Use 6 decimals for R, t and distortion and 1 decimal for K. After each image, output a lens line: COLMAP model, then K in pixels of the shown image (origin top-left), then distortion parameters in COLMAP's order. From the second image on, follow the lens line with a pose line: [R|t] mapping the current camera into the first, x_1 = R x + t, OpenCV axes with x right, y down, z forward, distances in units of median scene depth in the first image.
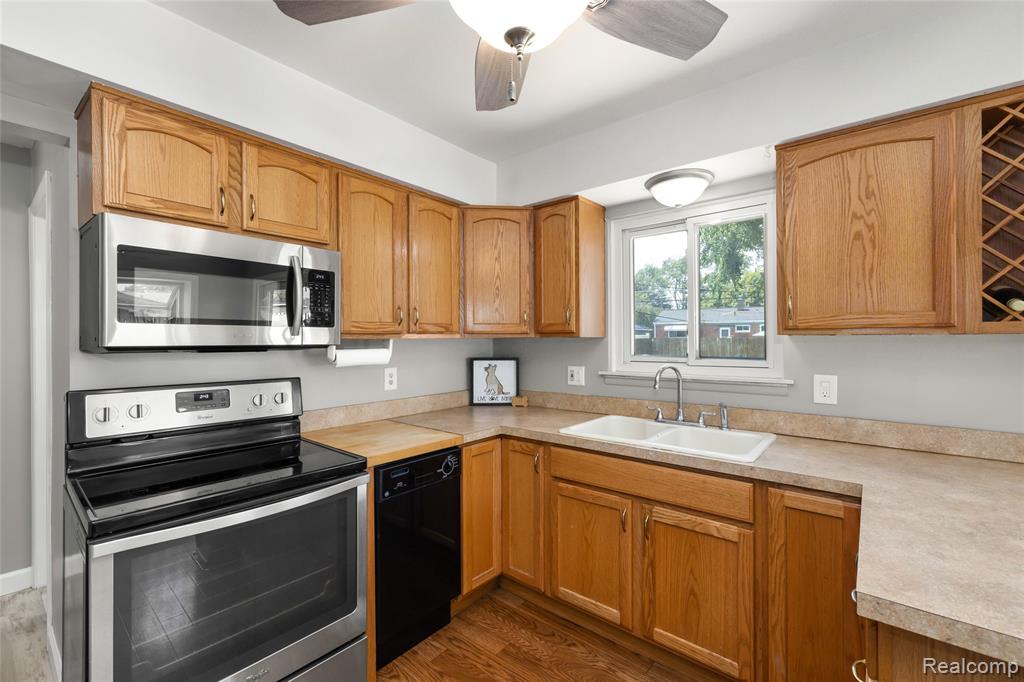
lens RADIAL K [[436.0, 0, 512.0], [0, 436.0, 341.0], [0, 0, 1]] dist [-0.001426, -0.000185]
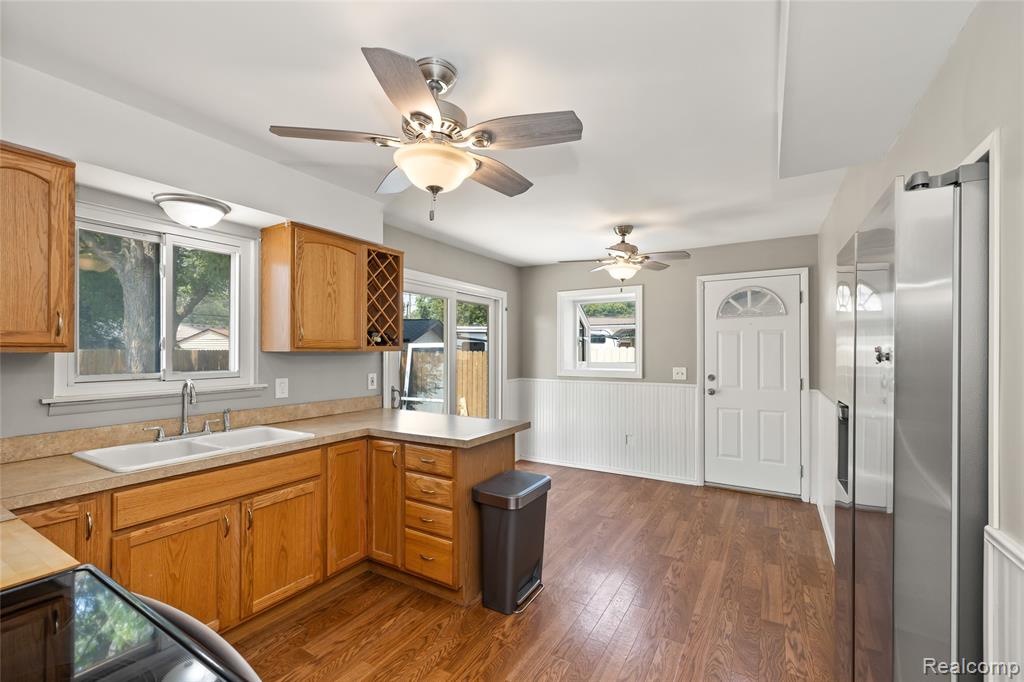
lens RADIAL K [[431.2, 0, 506.8], [0, 431.2, 349.7], [0, 0, 1]] dist [-0.001733, -0.000084]
pose [[-0.140837, 0.004857, 0.990021, -0.761674], [0.002833, 0.999986, -0.004503, -0.009540], [-0.990029, 0.002170, -0.140849, 0.409060]]
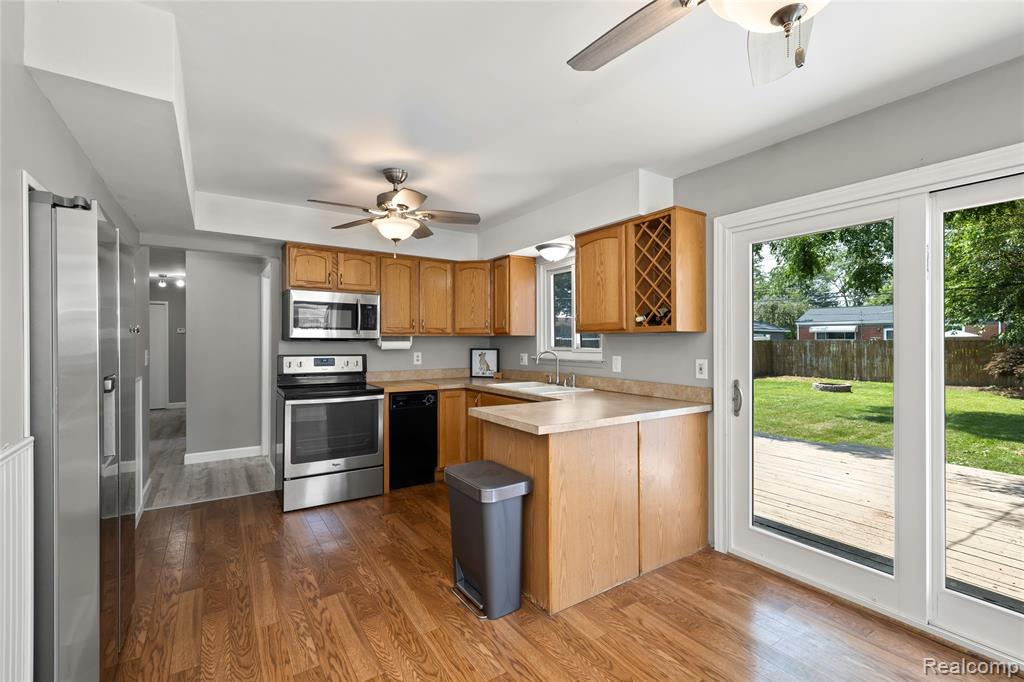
lens RADIAL K [[450.2, 0, 512.0], [0, 450.2, 341.0], [0, 0, 1]] dist [-0.001924, 0.000028]
pose [[0.956394, 0.004069, -0.292050, 0.769372], [-0.005414, 0.999978, -0.003797, 0.023031], [0.292028, 0.005213, 0.956395, -0.812932]]
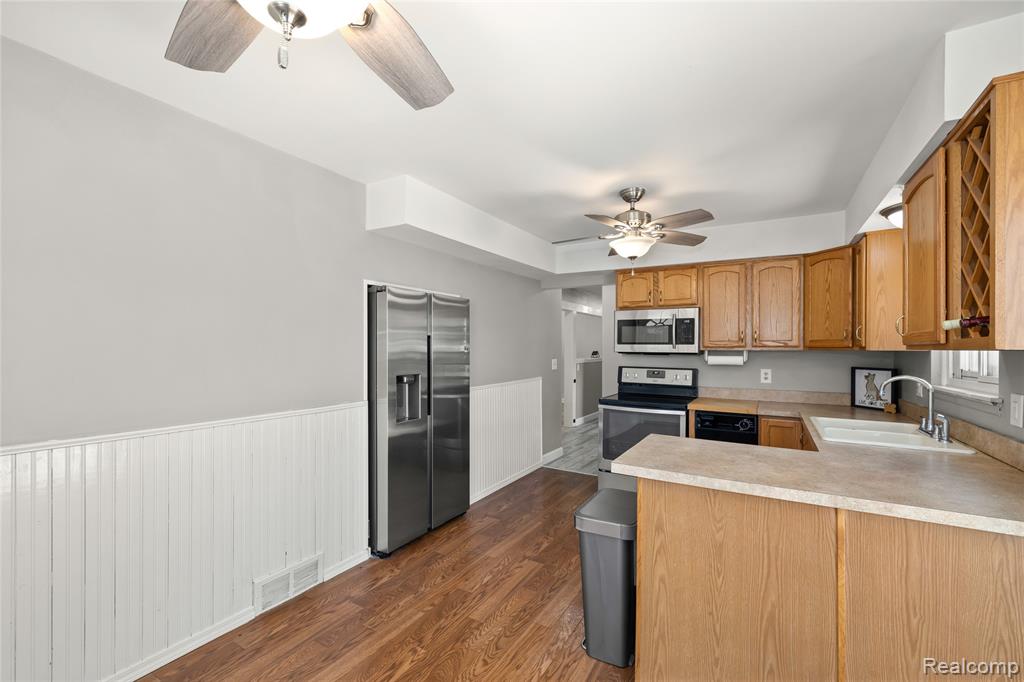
lens RADIAL K [[431.2, 0, 506.8], [0, 431.2, 349.7], [0, 0, 1]] dist [-0.001733, -0.000084]
pose [[0.146876, 0.007705, -0.989125, 1.311618], [-0.010209, 0.999928, 0.006274, -0.009044], [0.989102, 0.009177, 0.146944, -0.167781]]
